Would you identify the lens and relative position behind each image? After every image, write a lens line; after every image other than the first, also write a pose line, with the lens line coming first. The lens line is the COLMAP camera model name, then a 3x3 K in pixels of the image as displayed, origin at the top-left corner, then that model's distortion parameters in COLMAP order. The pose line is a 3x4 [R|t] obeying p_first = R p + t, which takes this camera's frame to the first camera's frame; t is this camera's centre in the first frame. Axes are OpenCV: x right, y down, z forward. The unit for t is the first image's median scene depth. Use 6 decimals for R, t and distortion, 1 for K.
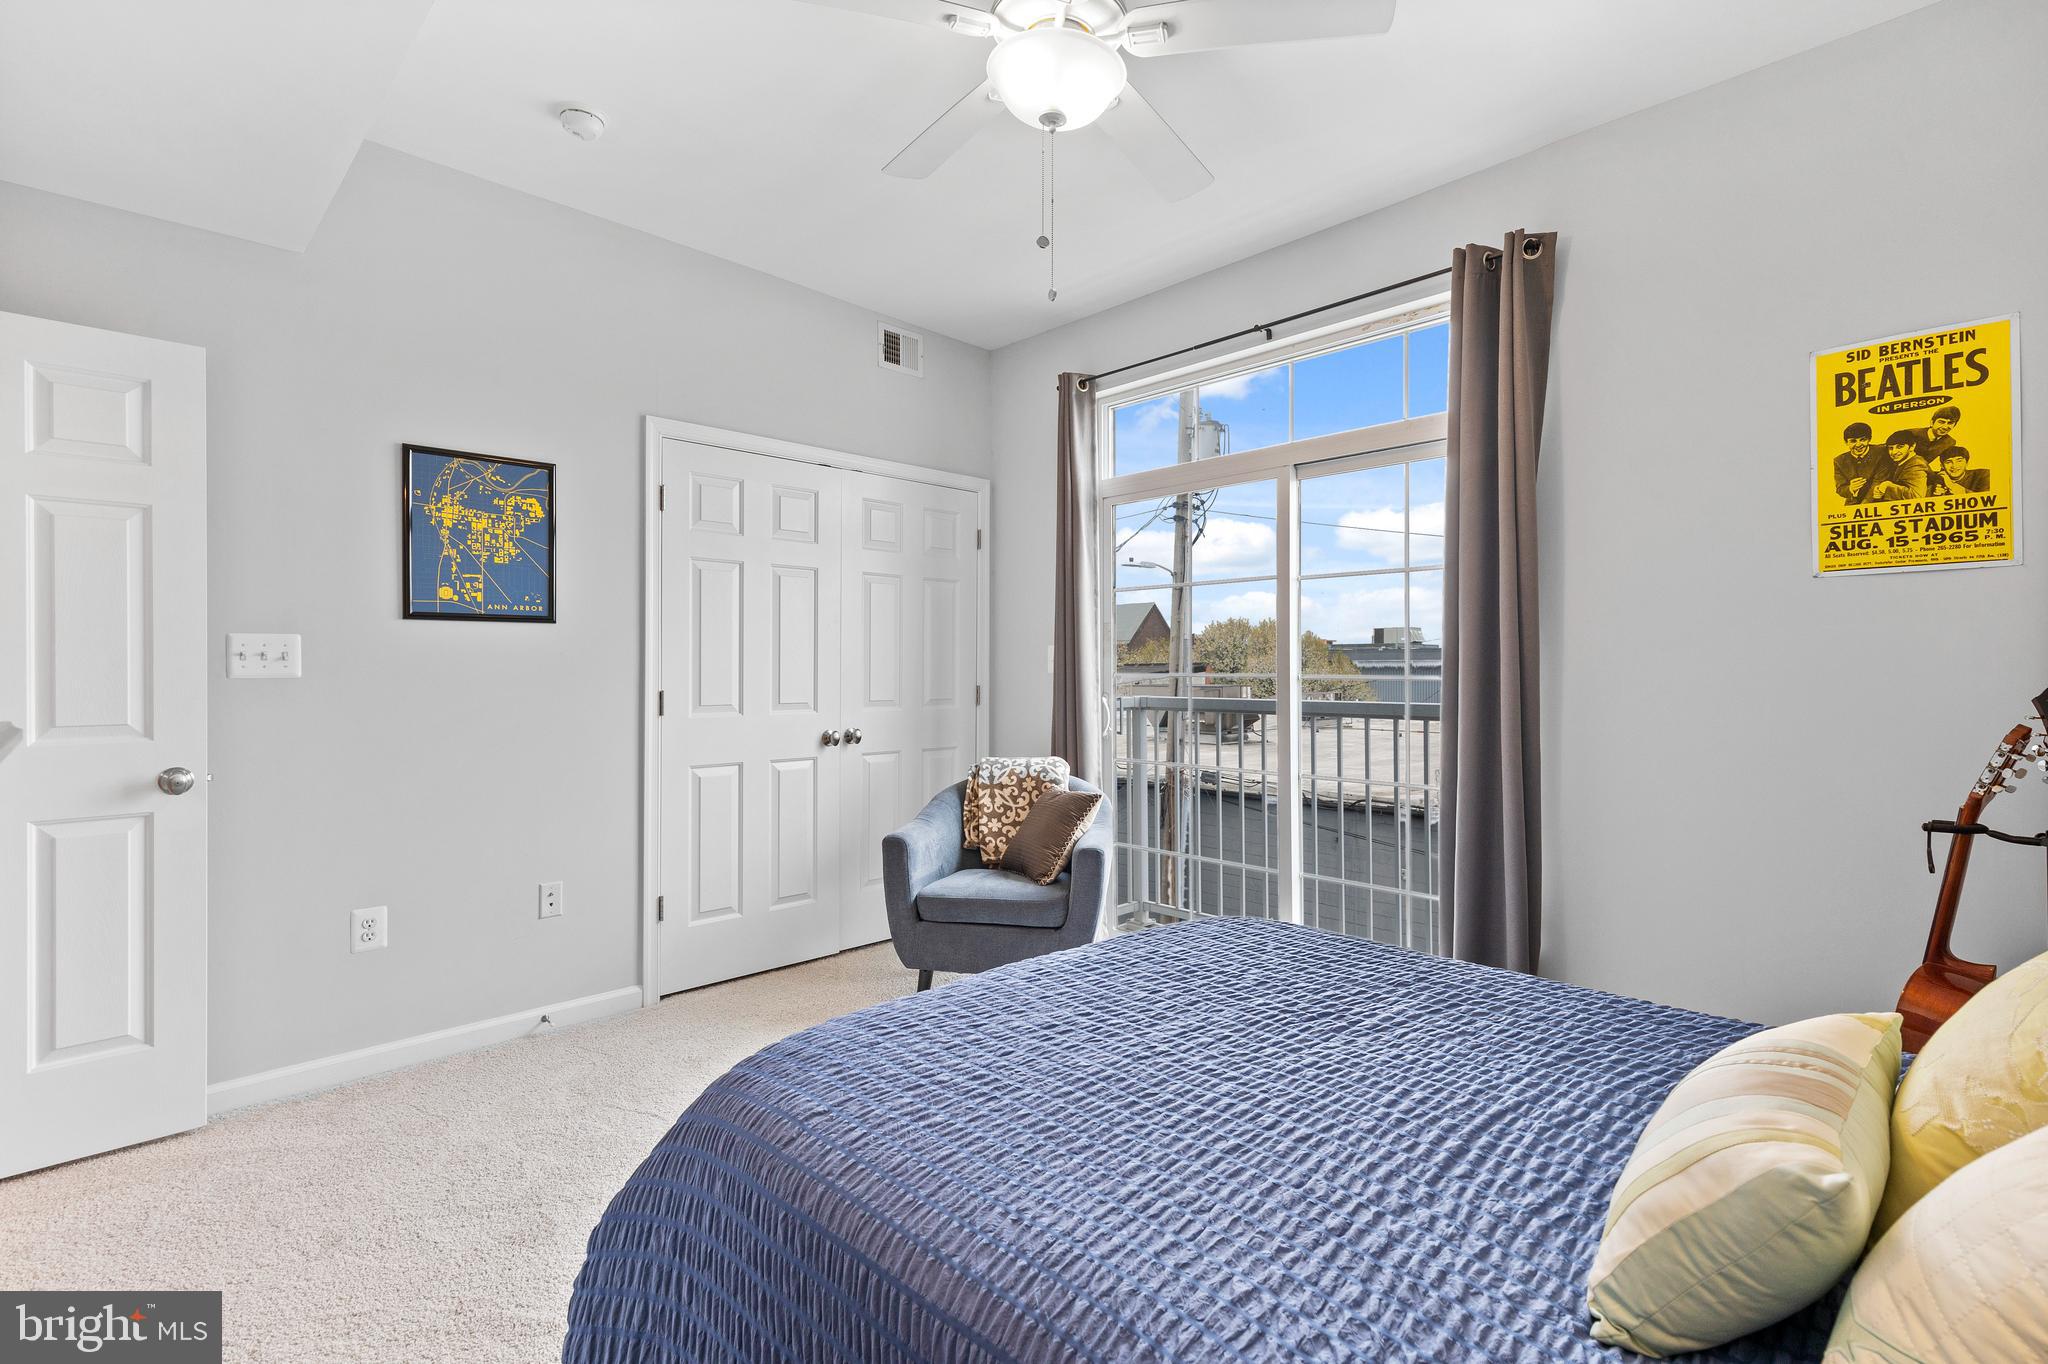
lens RADIAL K [[931.5, 0, 1016.7], [0, 931.5, 665.4], [0, 0, 1]] dist [0.004759, -0.001760]
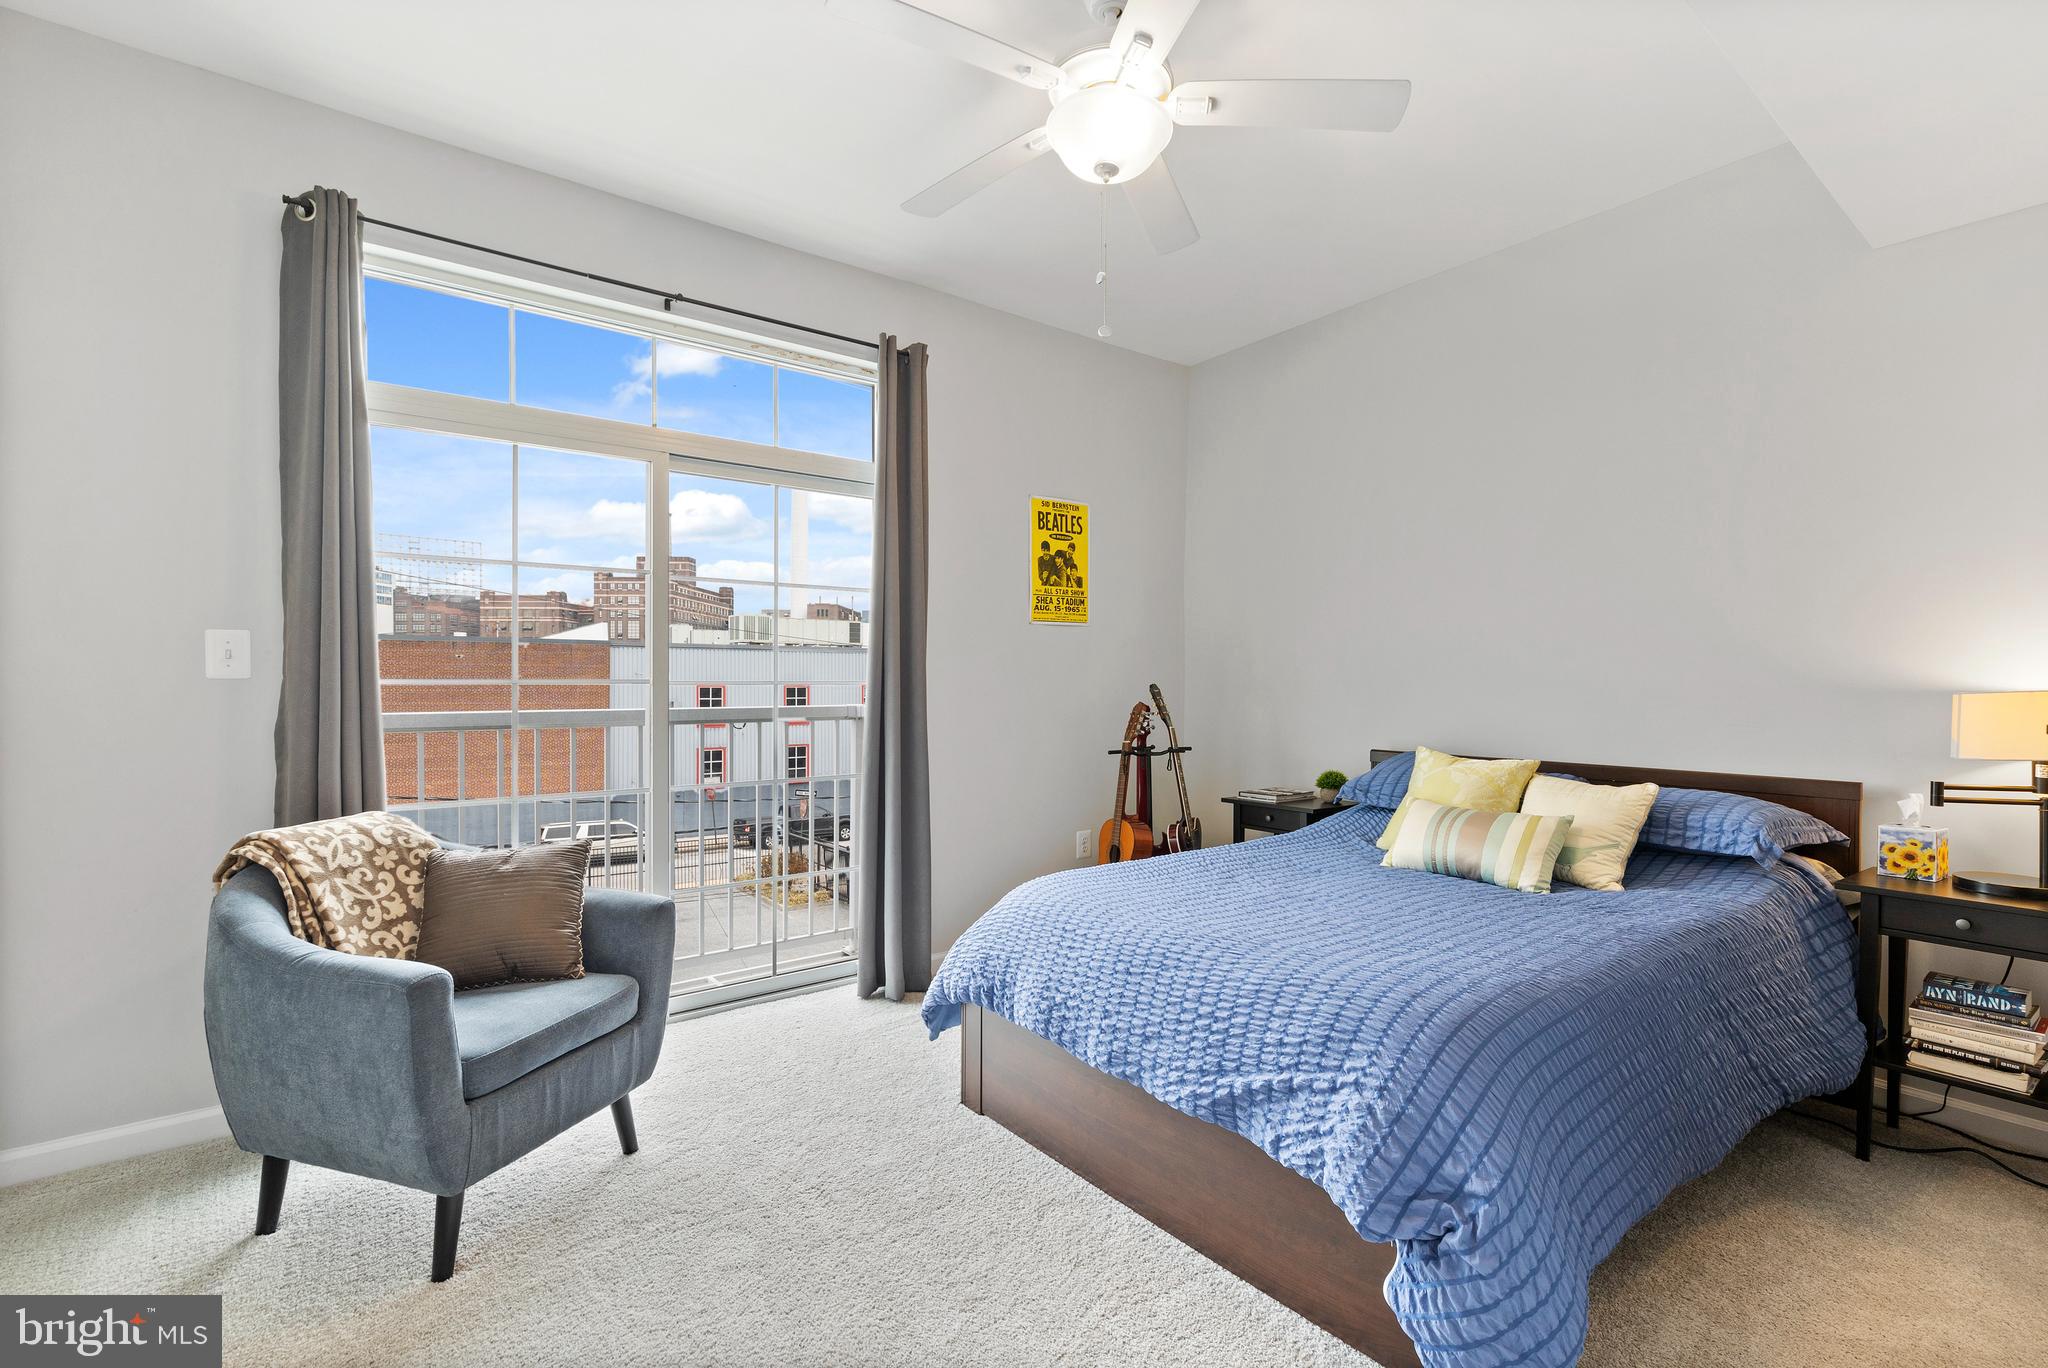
lens RADIAL K [[931.5, 0, 1016.8], [0, 931.5, 692.6], [0, 0, 1]] dist [0.004759, -0.001760]
pose [[0.103662, -0.010813, 0.994554, -0.916019], [-0.004537, 0.999925, 0.011344, 0.016124], [-0.994602, -0.005688, 0.103605, 0.865058]]
